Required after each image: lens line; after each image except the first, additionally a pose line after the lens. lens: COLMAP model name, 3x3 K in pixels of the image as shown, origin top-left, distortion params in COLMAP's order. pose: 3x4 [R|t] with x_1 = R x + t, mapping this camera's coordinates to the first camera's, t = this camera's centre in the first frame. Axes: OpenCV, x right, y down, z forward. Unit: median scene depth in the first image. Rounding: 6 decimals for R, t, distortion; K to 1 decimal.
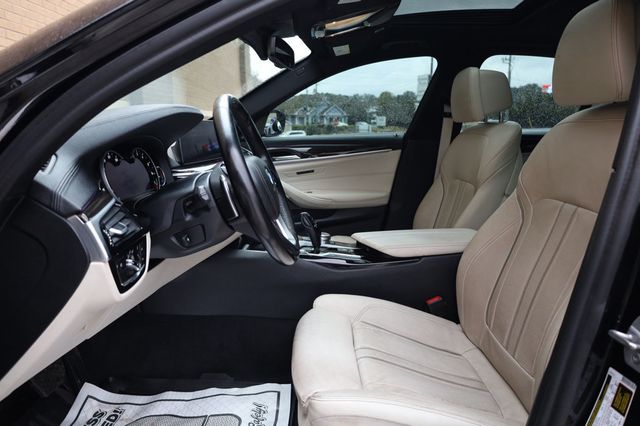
lens RADIAL K [[446.3, 0, 321.9], [0, 446.3, 211.0], [0, 0, 1]] dist [-0.006084, 0.000280]
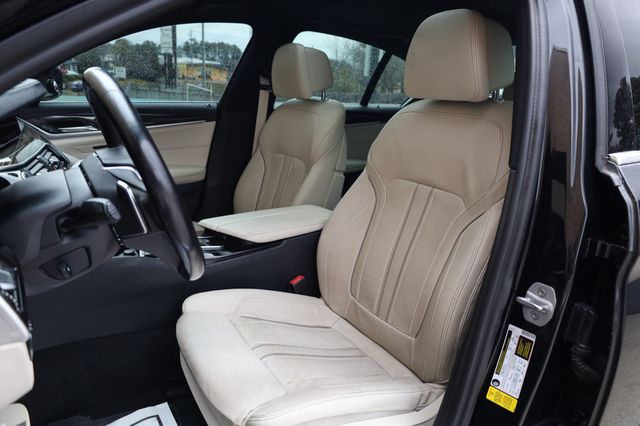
lens RADIAL K [[446.3, 0, 333.2], [0, 446.3, 208.6], [0, 0, 1]] dist [-0.006084, 0.000280]
pose [[0.843457, -0.085926, 0.530281, -0.211816], [0.039177, 0.994335, 0.098806, -0.061948], [-0.535767, -0.062564, 0.842045, 0.105185]]
